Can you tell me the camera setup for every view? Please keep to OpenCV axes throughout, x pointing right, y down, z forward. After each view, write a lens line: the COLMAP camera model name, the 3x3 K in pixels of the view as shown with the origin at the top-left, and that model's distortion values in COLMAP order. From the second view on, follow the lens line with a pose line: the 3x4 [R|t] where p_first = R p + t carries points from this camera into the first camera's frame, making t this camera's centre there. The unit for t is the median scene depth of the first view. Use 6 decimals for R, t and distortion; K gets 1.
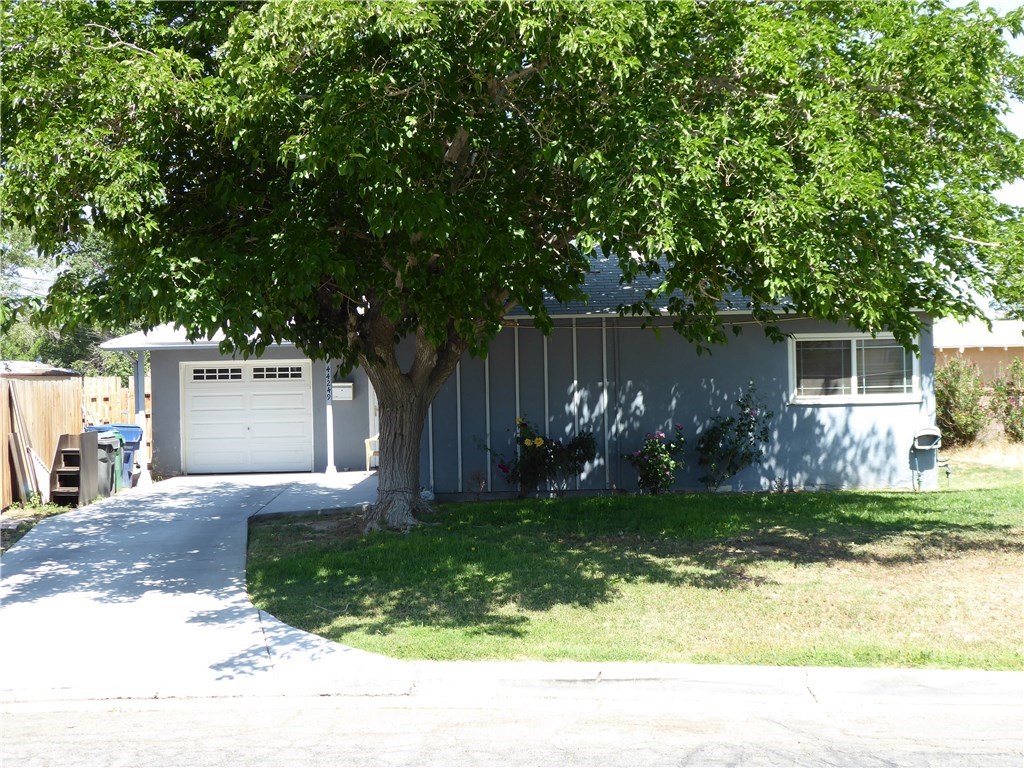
lens RADIAL K [[1462.0, 0, 509.6], [0, 1462.0, 391.7], [0, 0, 1]] dist [-0.006736, 0.000000]
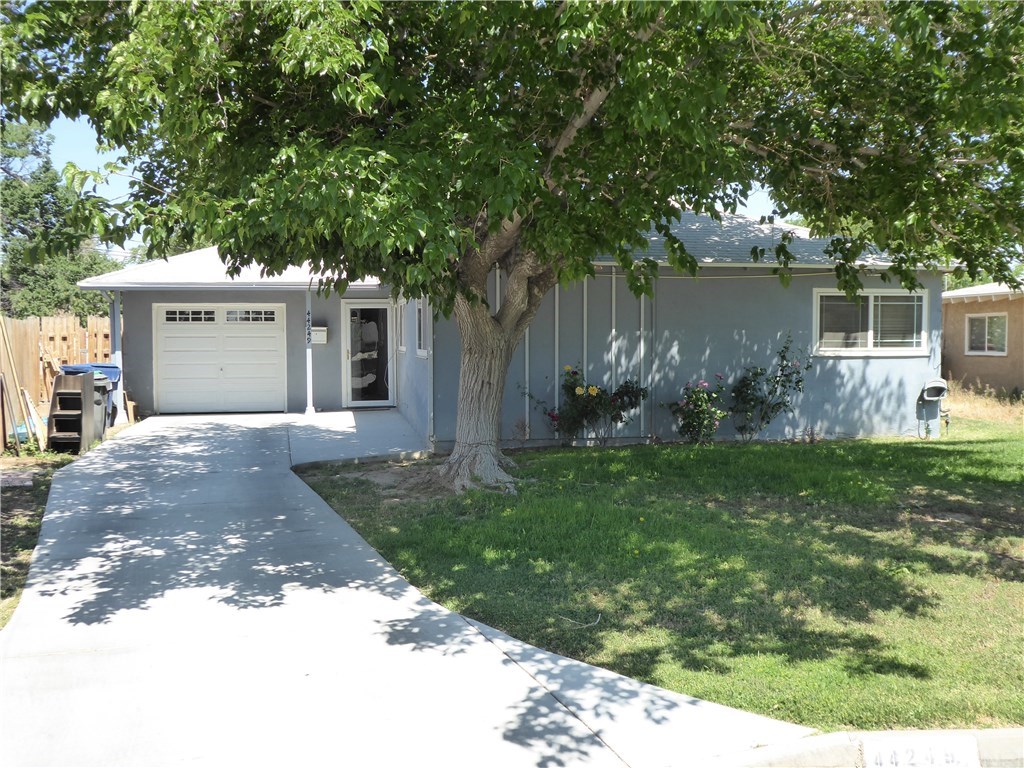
lens RADIAL K [[1097.5, 0, 523.1], [0, 1097.5, 391.5], [0, 0, 1]] dist [0.018403, 0.000000]
pose [[0.982000, 0.009611, 0.188634, -0.158056], [-0.018381, 0.998827, 0.044801, 0.002609], [-0.187982, -0.047462, 0.981025, 0.271497]]
